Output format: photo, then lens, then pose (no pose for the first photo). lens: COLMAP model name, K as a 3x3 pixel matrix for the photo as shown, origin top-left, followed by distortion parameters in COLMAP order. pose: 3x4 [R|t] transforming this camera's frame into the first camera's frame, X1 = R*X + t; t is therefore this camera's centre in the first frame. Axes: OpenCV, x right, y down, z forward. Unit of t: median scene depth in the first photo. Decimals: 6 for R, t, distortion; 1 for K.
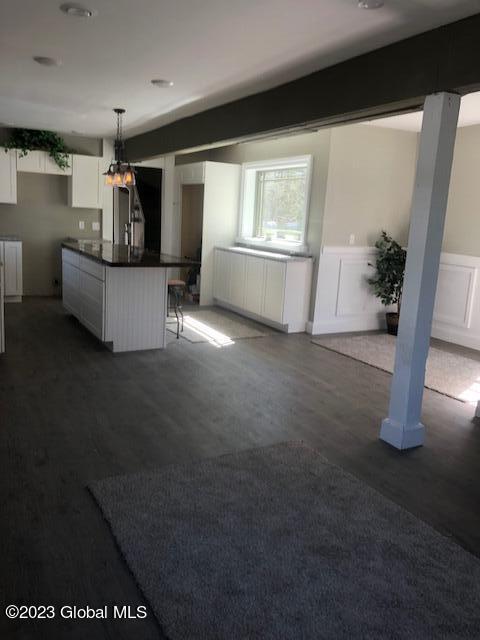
lens RADIAL K [[521.3, 0, 239.3], [0, 521.3, 309.6], [0, 0, 1]] dist [-0.003510, -0.001900]
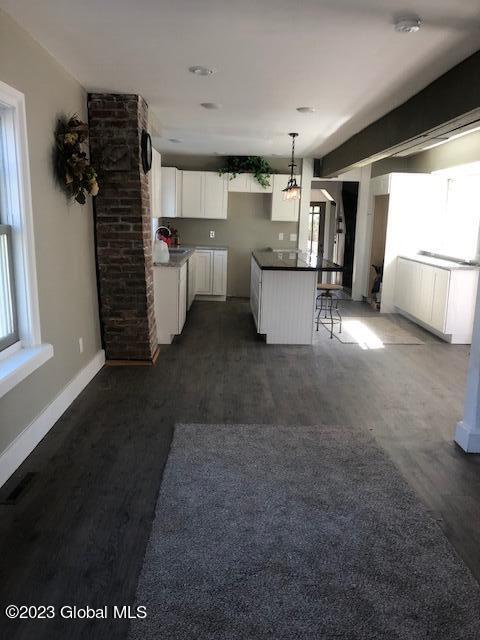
lens RADIAL K [[522.8, 0, 240.2], [0, 522.8, 312.0], [0, 0, 1]] dist [0.019297, -0.004929]
pose [[0.886747, 0.054248, -0.459061, 0.160799], [-0.064161, 0.997921, -0.006011, 0.014998], [0.457780, 0.034784, 0.888385, -0.044320]]
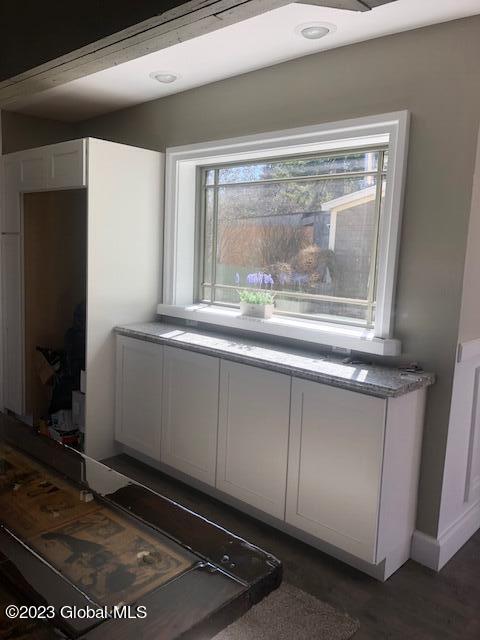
lens RADIAL K [[522.8, 0, 240.2], [0, 522.8, 312.0], [0, 0, 1]] dist [0.019297, -0.004929]
pose [[0.942350, -0.054803, 0.330112, -0.098273], [0.069696, 0.997008, -0.033441, -0.118476], [-0.327292, 0.054520, 0.943349, 0.566359]]
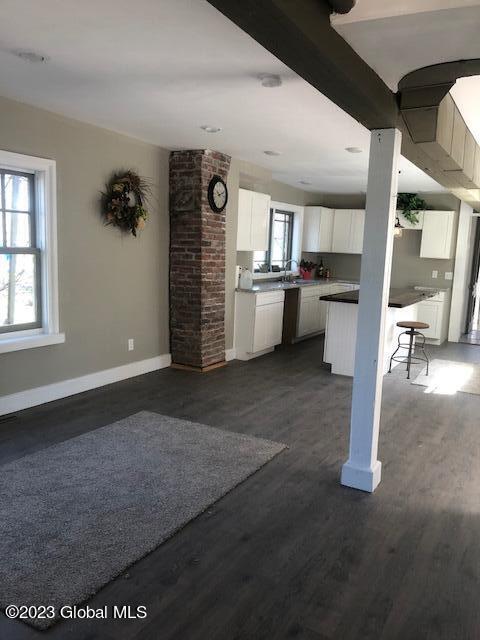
lens RADIAL K [[515.7, 0, 240.0], [0, 515.7, 320.0], [0, 0, 1]] dist [0.031113, -0.001915]
pose [[0.527003, 0.095081, -0.844528, 0.434848], [-0.172124, 0.985069, 0.003495, -0.004178], [0.832251, 0.143521, 0.535500, 0.115231]]
